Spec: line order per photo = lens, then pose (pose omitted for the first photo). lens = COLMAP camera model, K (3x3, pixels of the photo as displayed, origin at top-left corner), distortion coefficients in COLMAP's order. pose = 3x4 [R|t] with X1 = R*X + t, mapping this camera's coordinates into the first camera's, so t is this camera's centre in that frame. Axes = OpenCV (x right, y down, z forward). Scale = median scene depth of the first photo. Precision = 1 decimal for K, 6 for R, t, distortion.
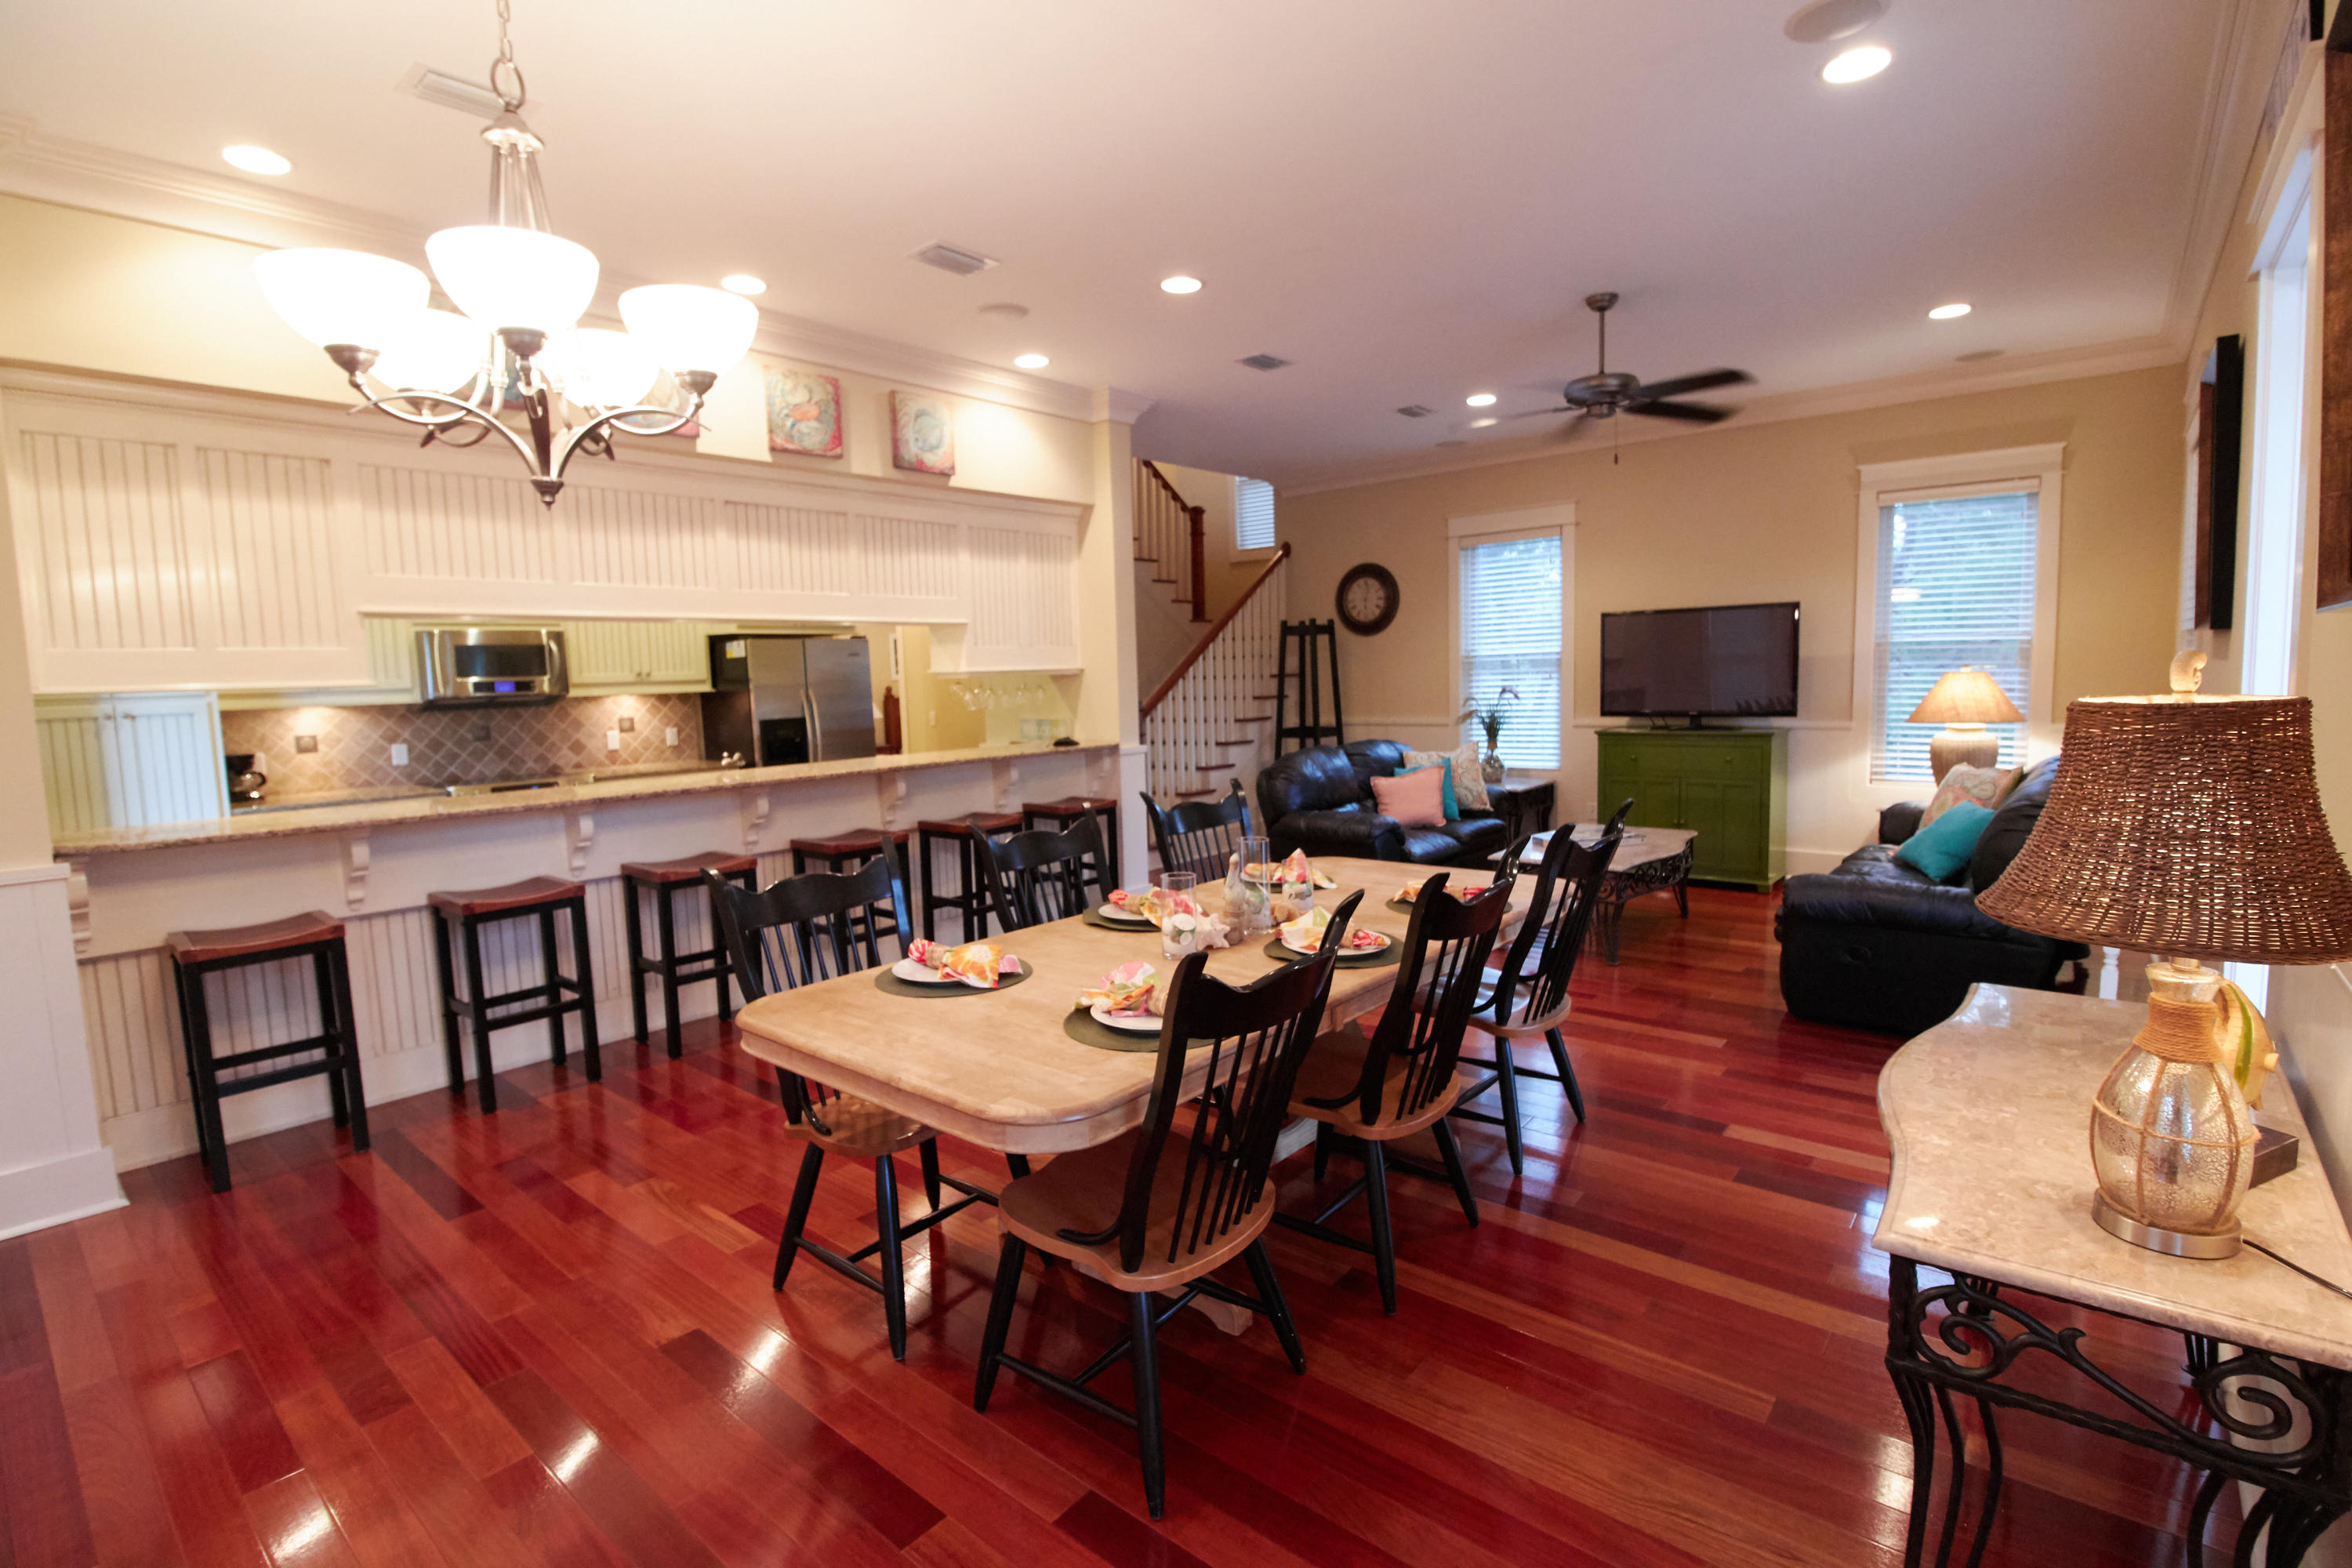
lens RADIAL K [[1082.2, 0, 1182.2], [0, 1082.2, 781.4], [0, 0, 1]] dist [-0.004144, -0.000478]
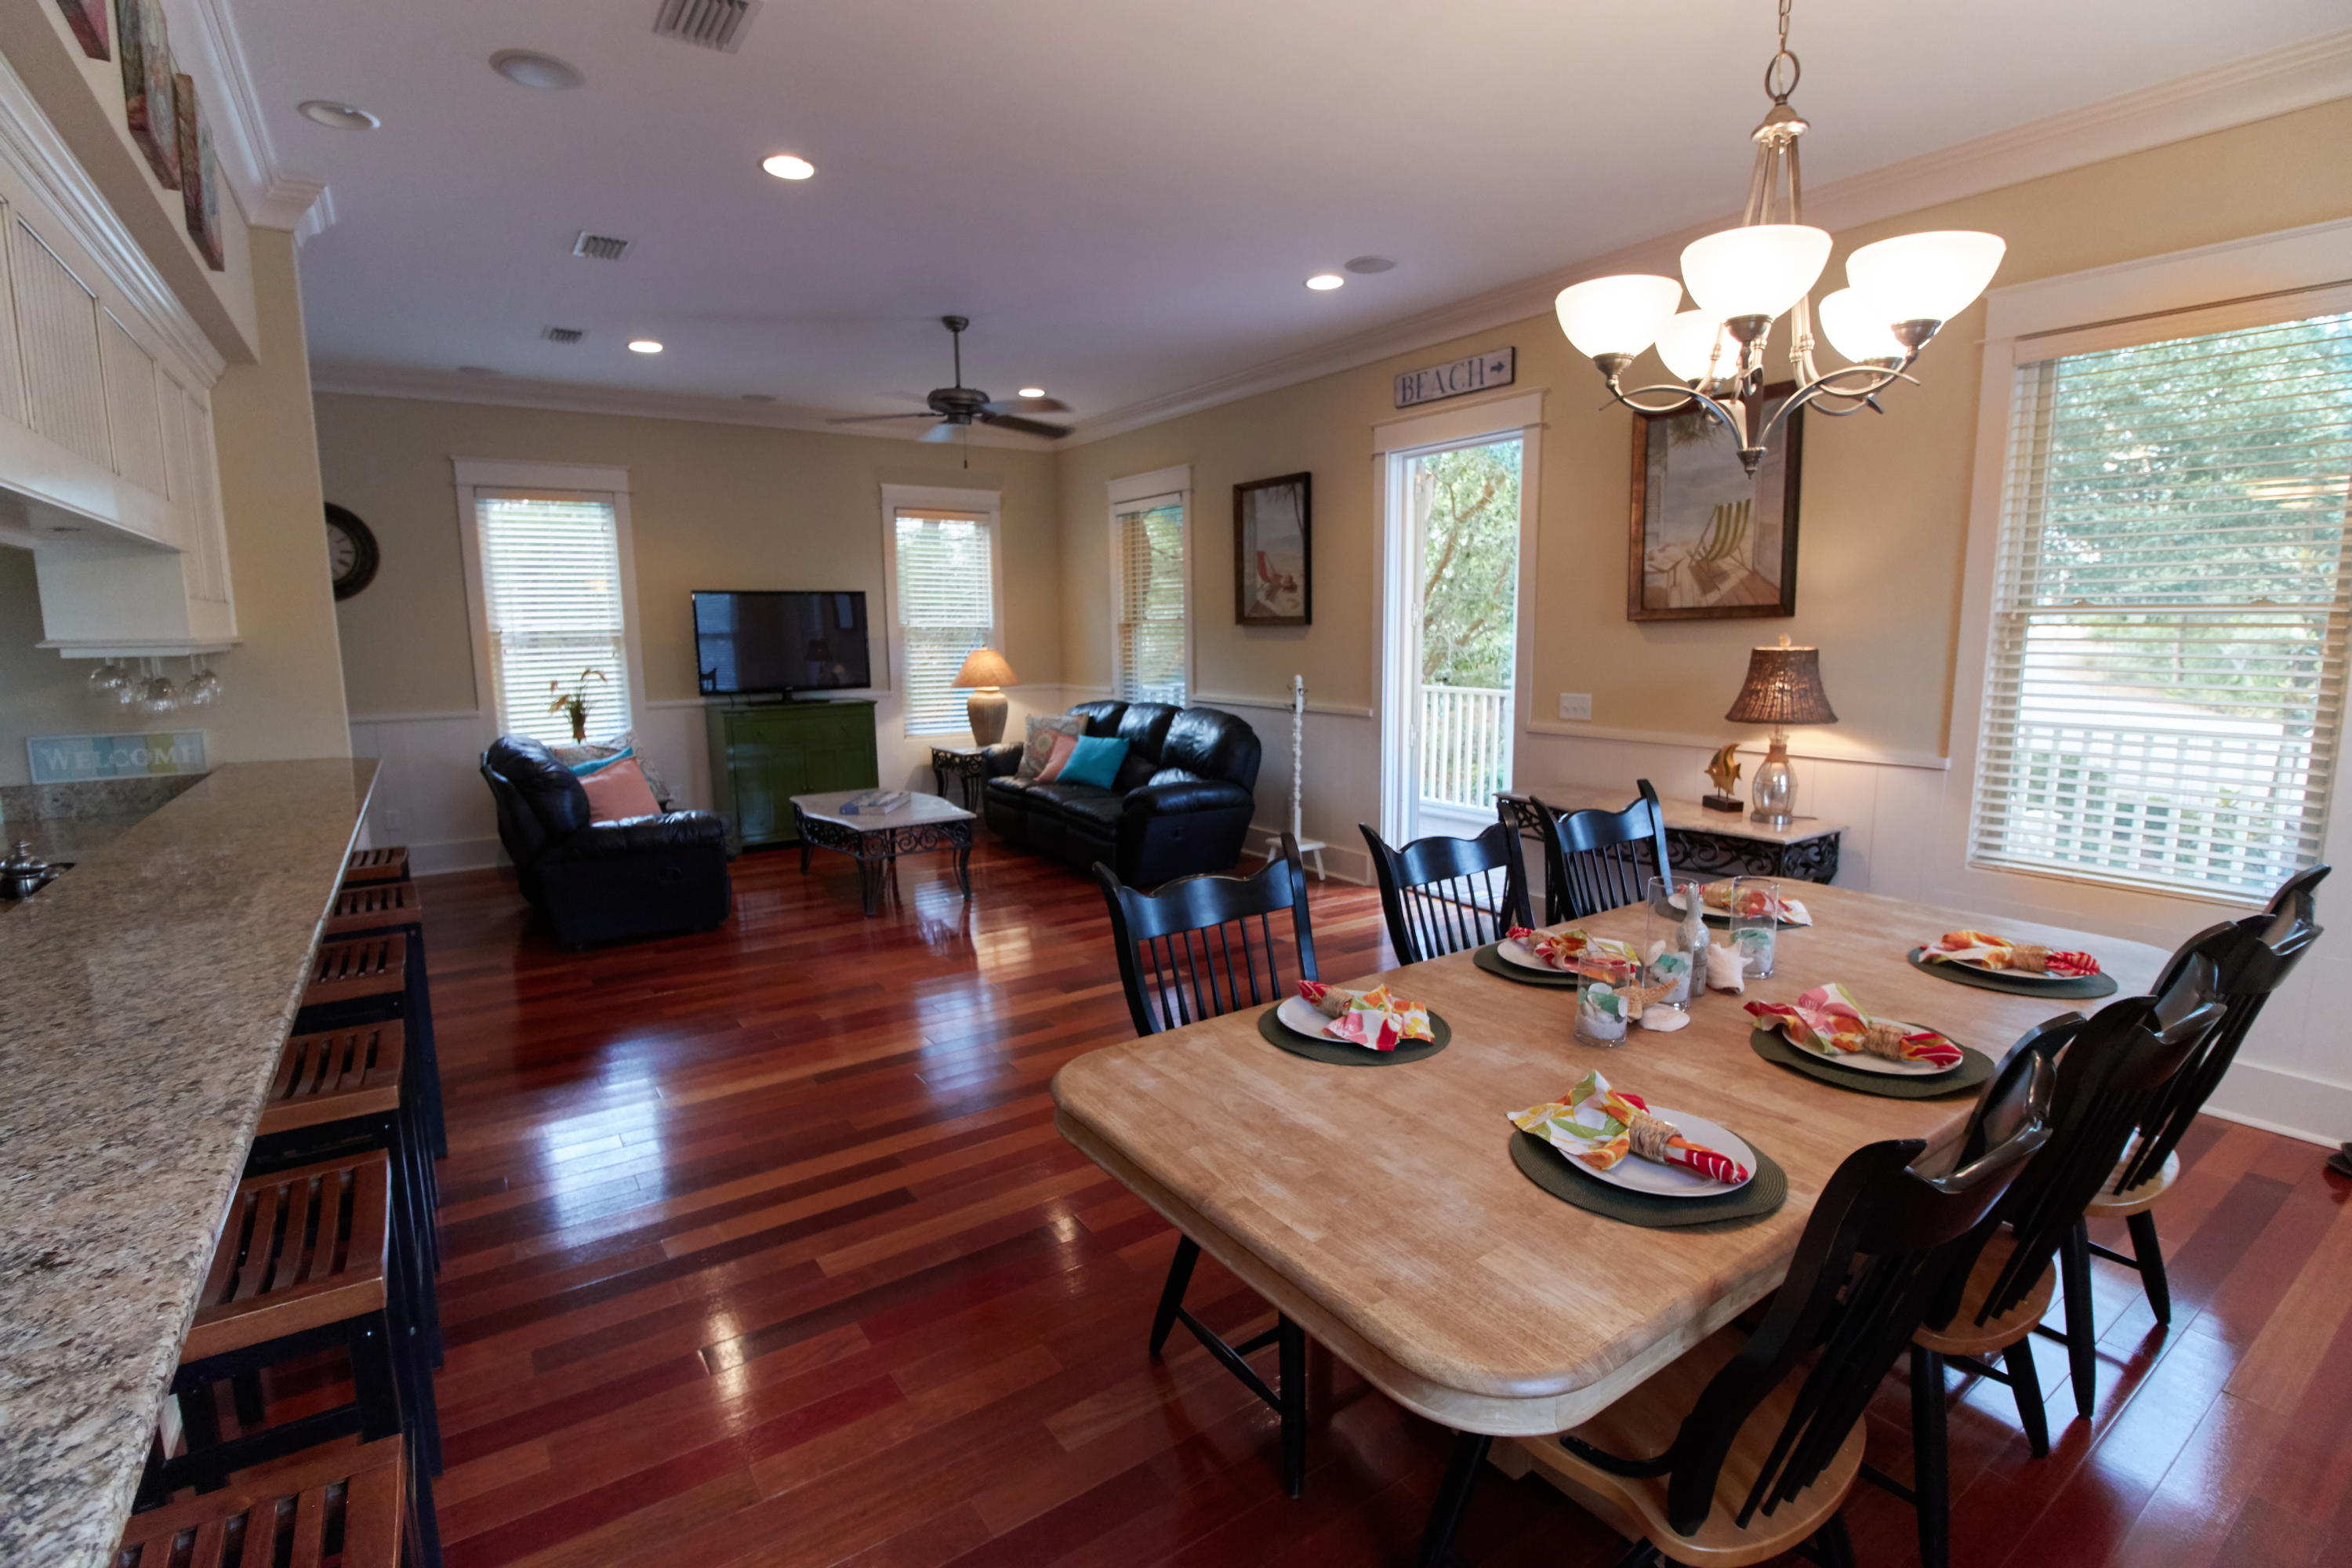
lens RADIAL K [[1082.2, 0, 1191.2], [0, 1082.2, 778.2], [0, 0, 1]] dist [-0.004144, -0.000478]
pose [[0.257110, -0.111427, 0.959937, -0.511736], [0.107801, 0.990438, 0.086094, -0.024924], [-0.960351, 0.081346, 0.266663, 0.352906]]
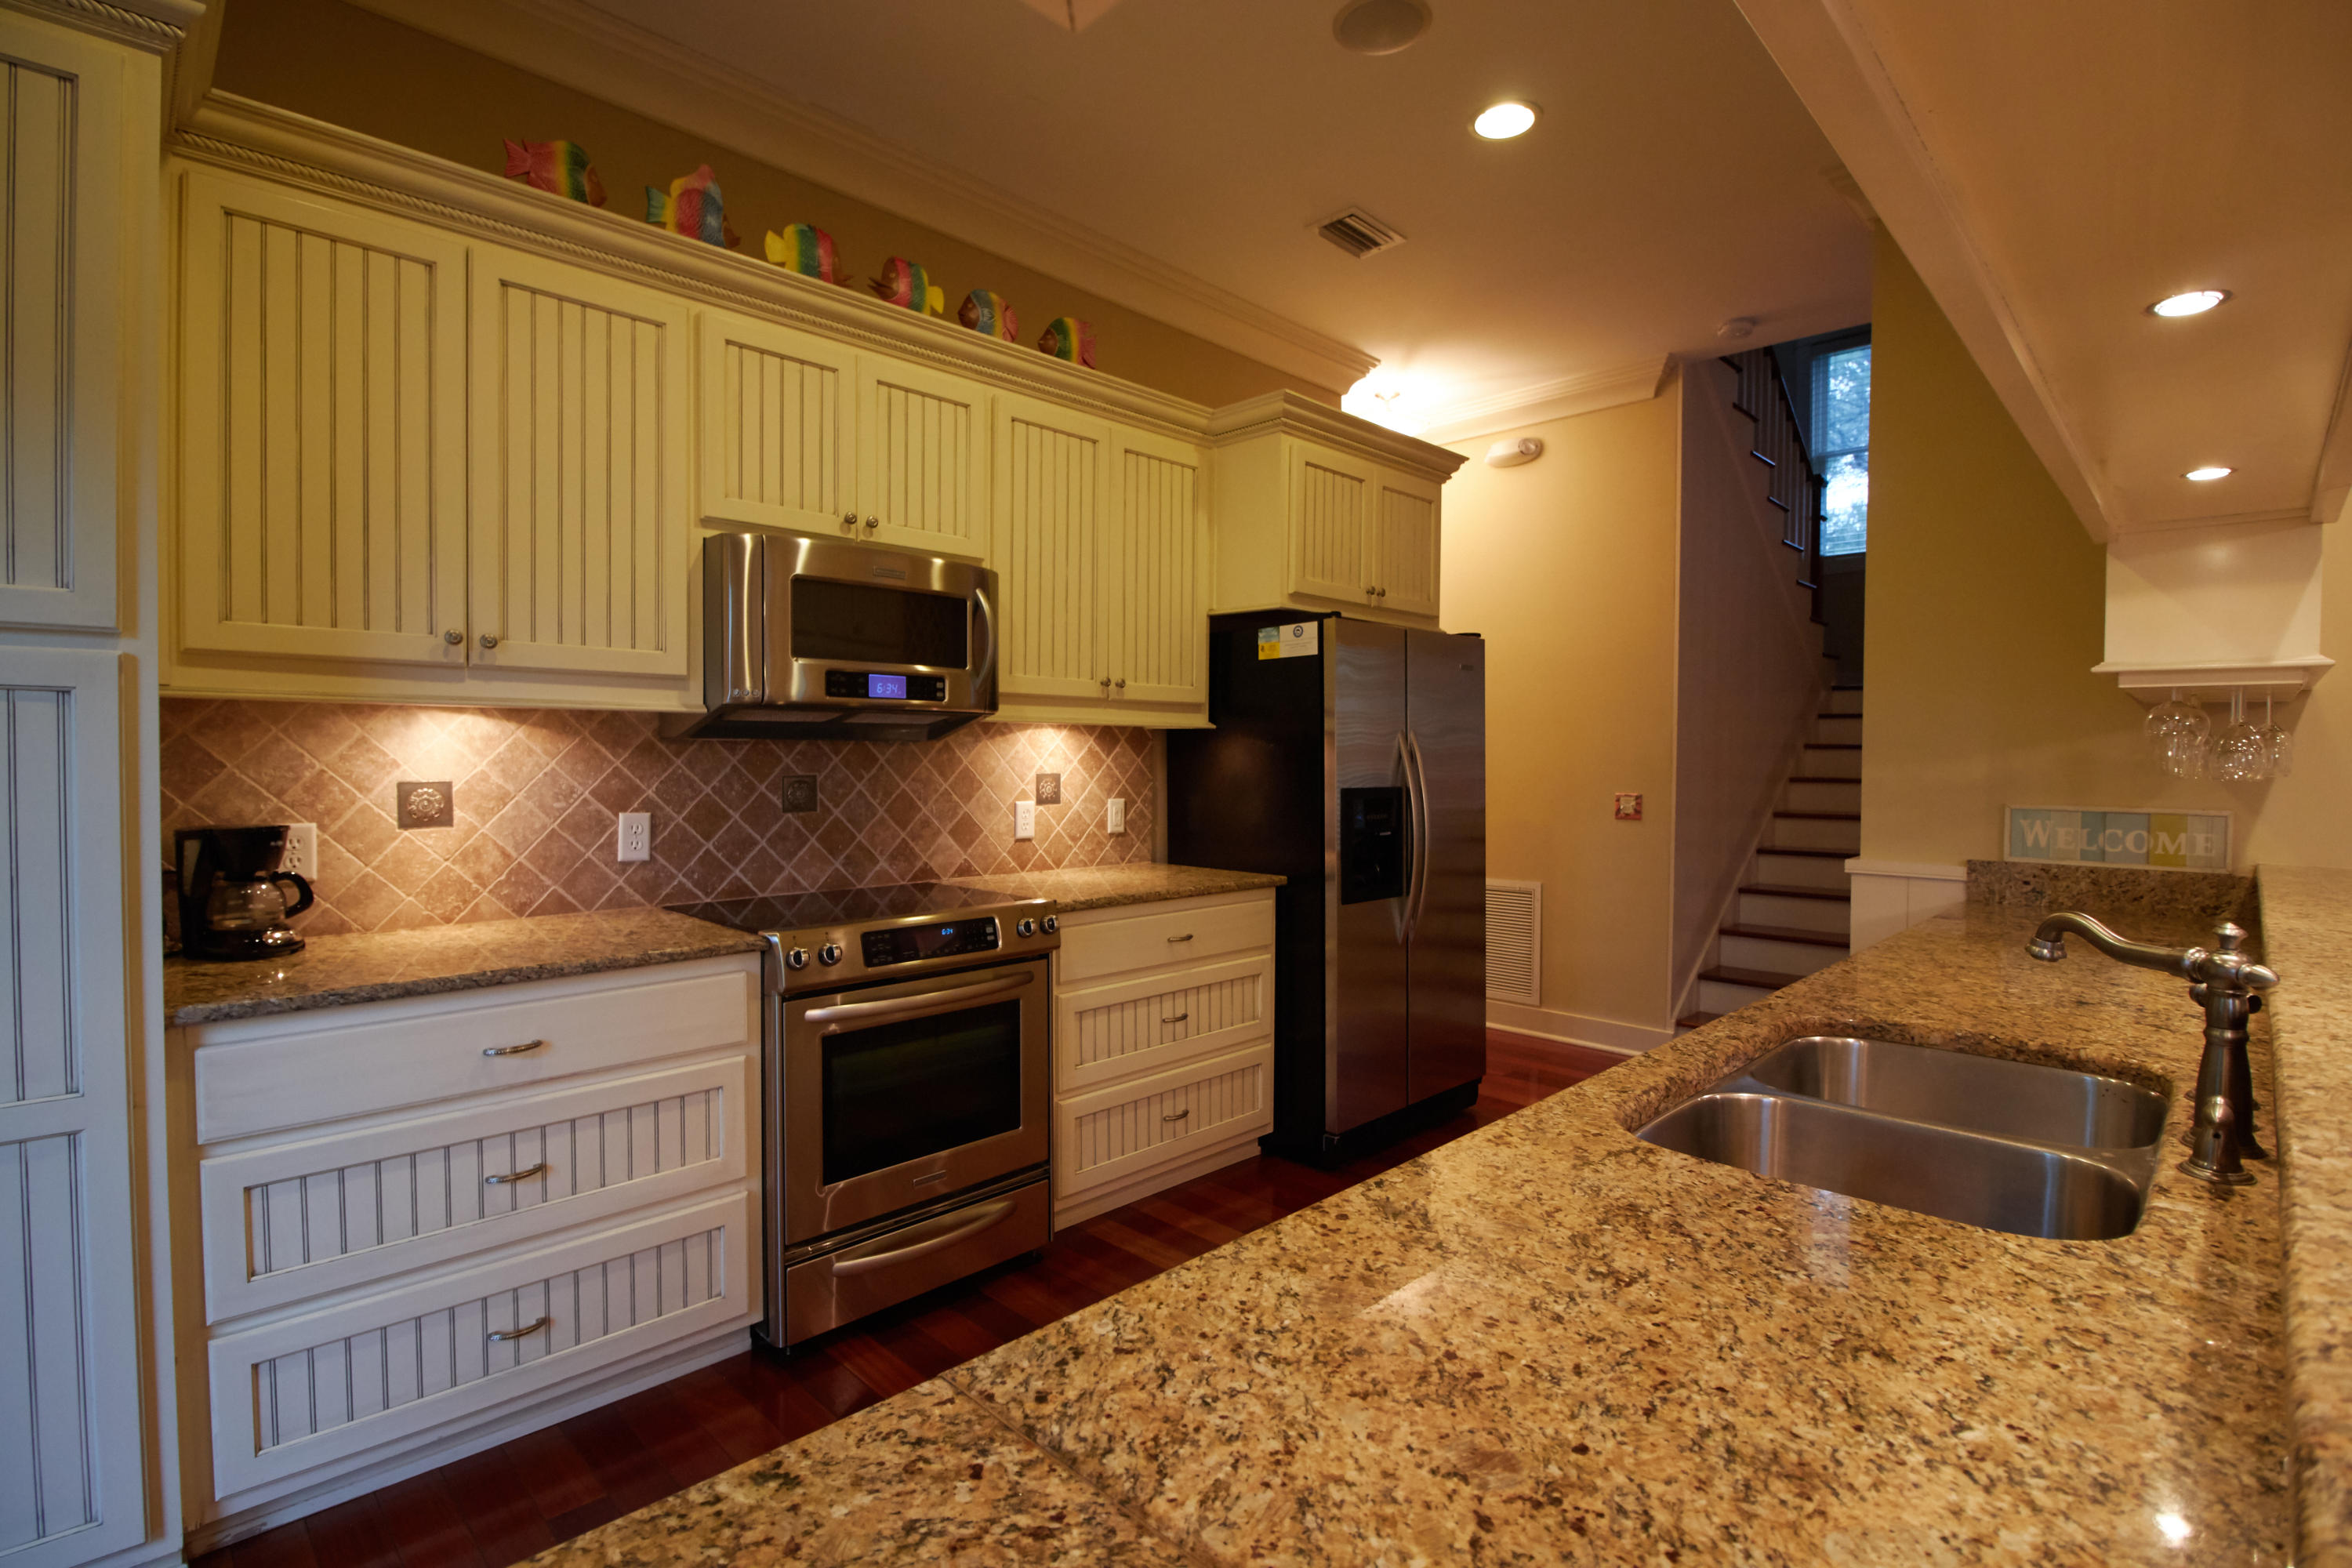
lens RADIAL K [[1082.2, 0, 1184.8], [0, 1082.2, 784.7], [0, 0, 1]] dist [-0.004144, -0.000478]
pose [[0.995866, 0.036515, -0.083169, -0.451048], [-0.042830, 0.996228, -0.075466, -0.021335], [0.080100, 0.078716, 0.993674, 0.565046]]
